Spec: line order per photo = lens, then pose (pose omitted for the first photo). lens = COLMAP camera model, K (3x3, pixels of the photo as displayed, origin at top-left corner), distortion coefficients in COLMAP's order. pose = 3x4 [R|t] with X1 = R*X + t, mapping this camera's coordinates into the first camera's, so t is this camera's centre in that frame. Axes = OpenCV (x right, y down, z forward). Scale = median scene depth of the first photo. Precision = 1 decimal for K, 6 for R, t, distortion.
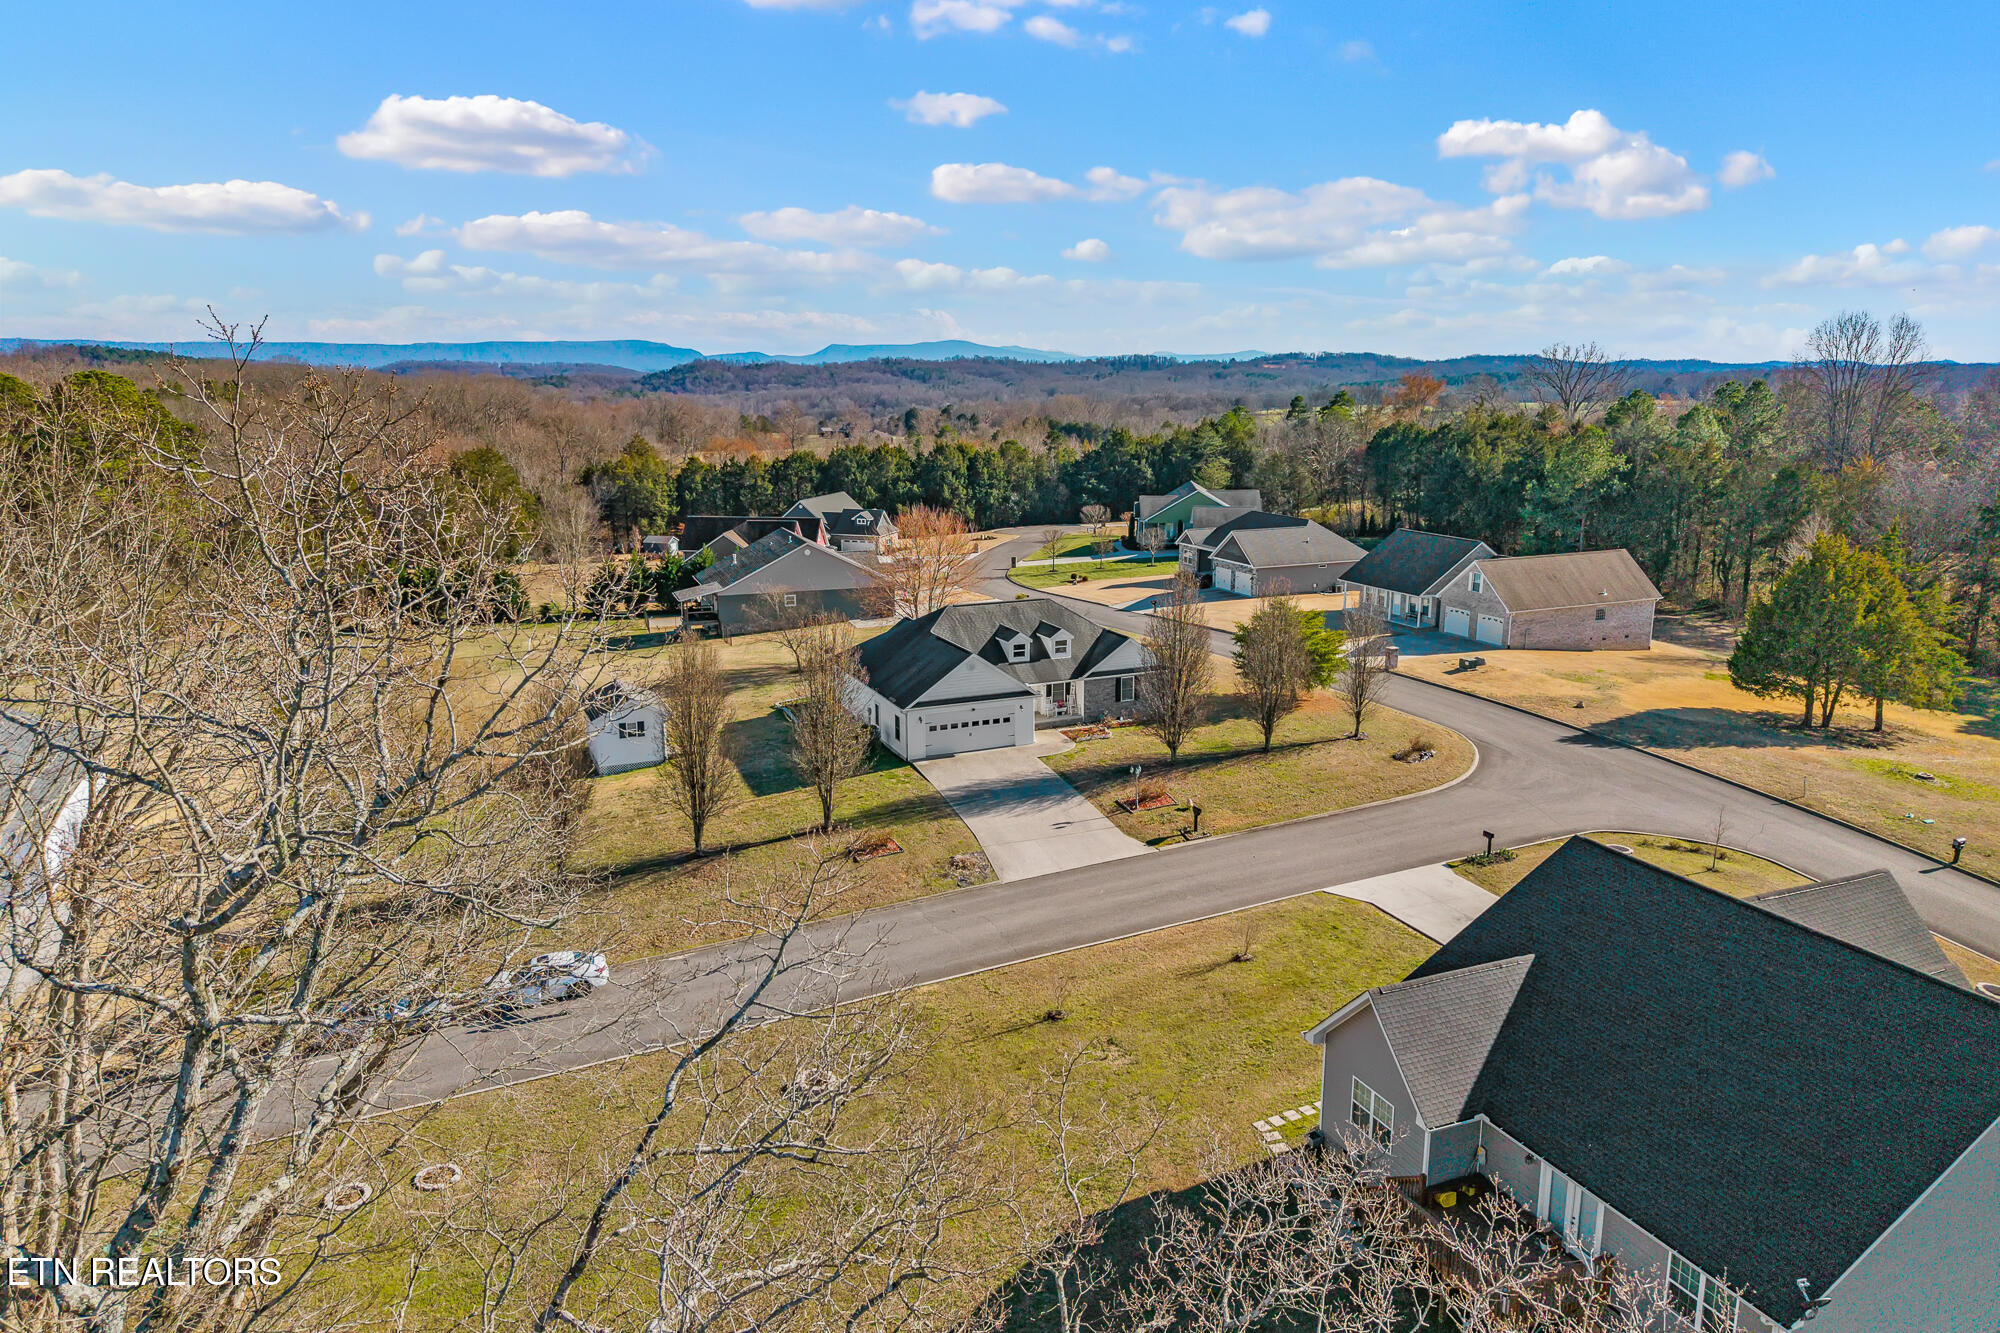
lens RADIAL K [[1346.9, 0, 1000.0], [0, 1346.9, 666.5], [0, 0, 1]] dist [0.019274, -0.042911]
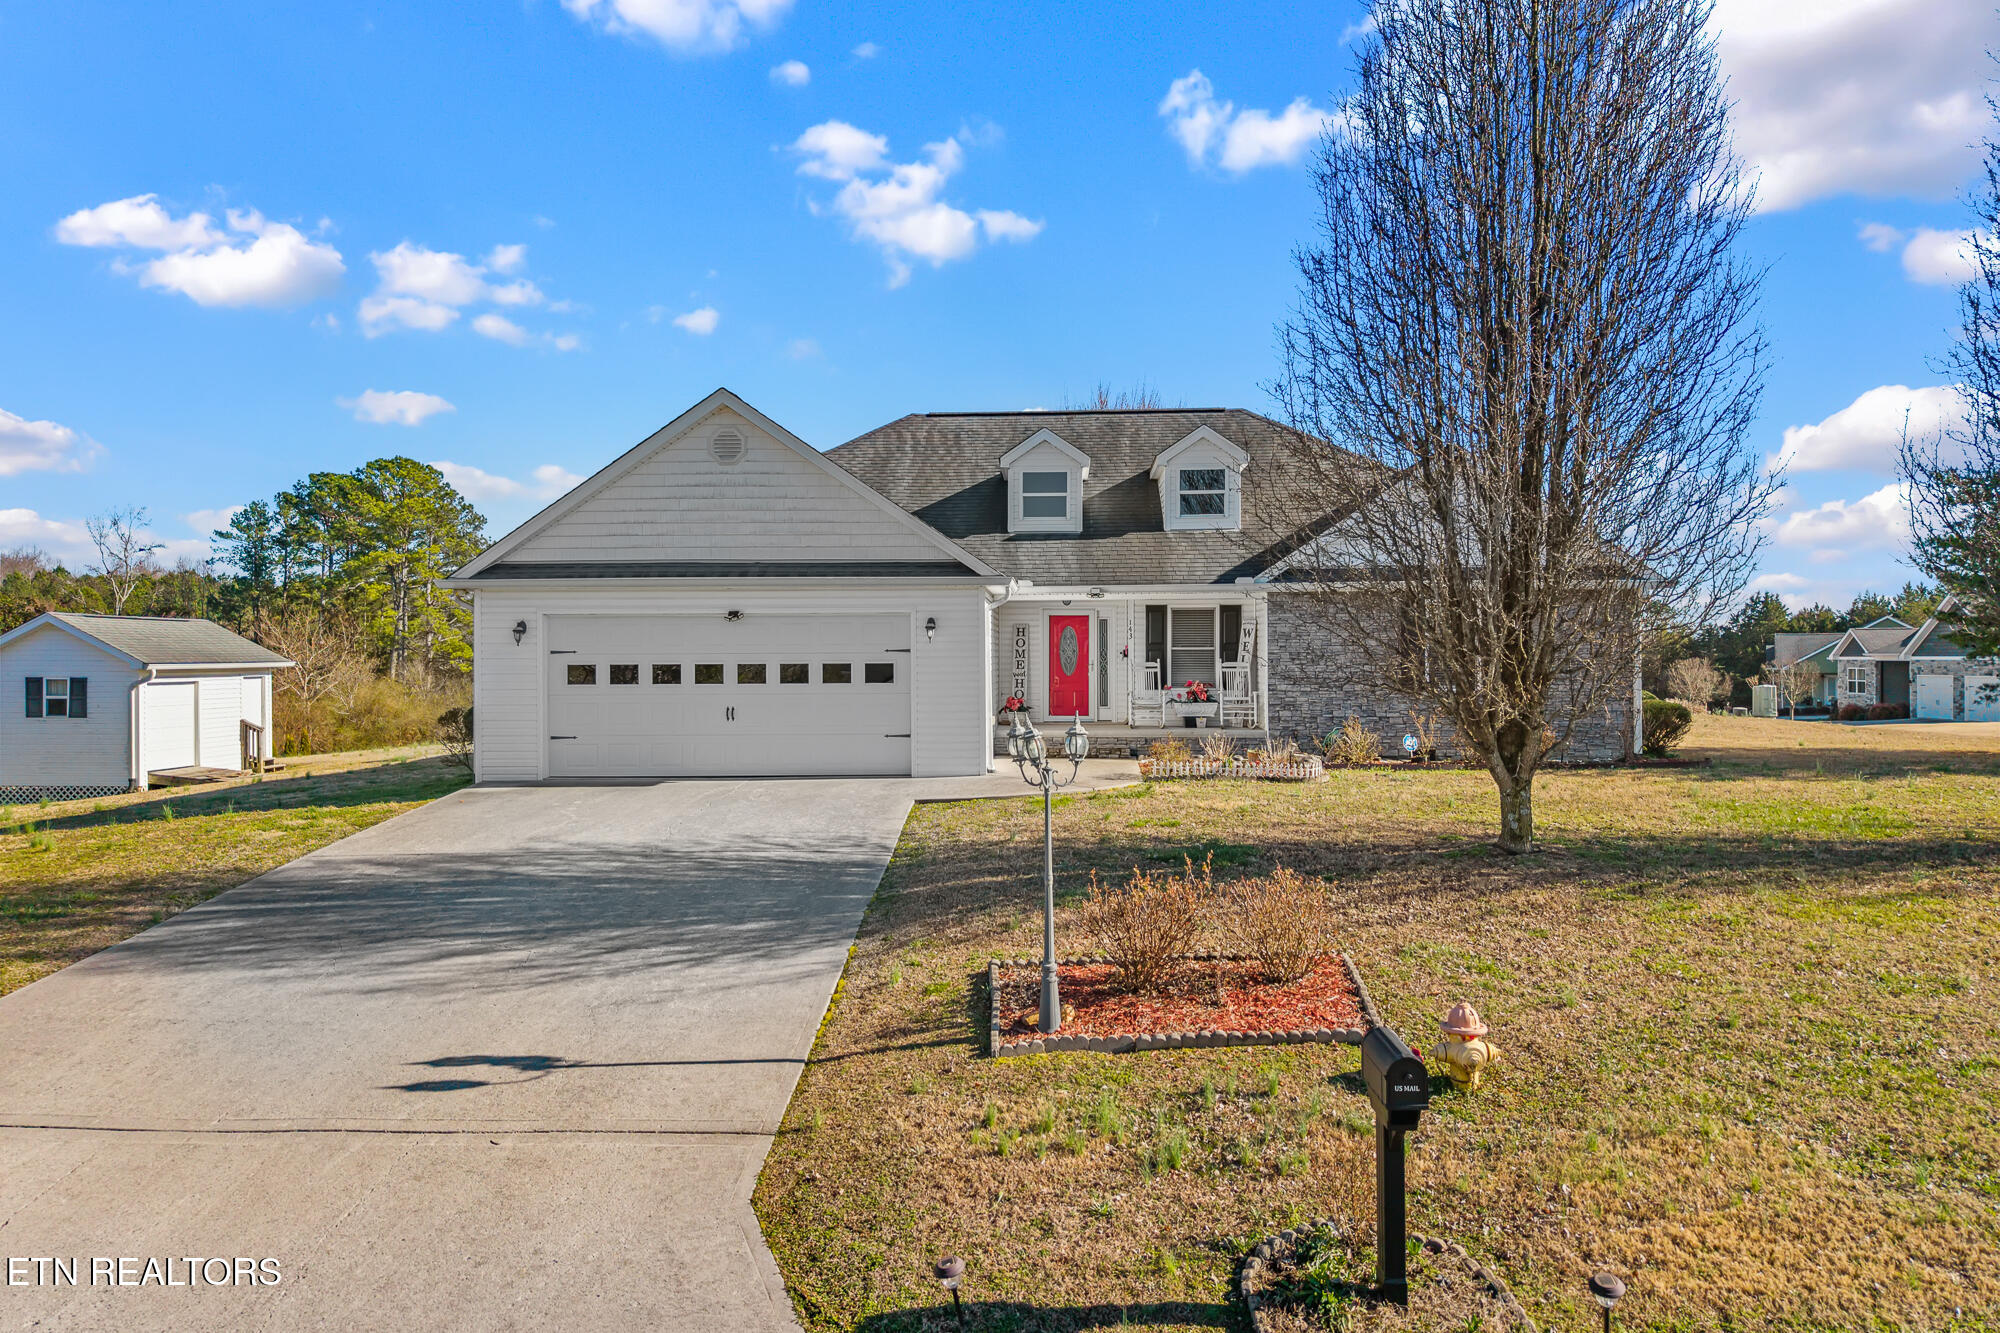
lens RADIAL K [[1362.1, 0, 985.7], [0, 1362.1, 664.7], [0, 0, 1]] dist [0.026899, -0.063934]
pose [[0.892068, -0.000828, -0.451901, 0.111401], [-0.095547, 0.977045, -0.190404, 0.067062], [0.441685, 0.213031, 0.871512, 0.600375]]
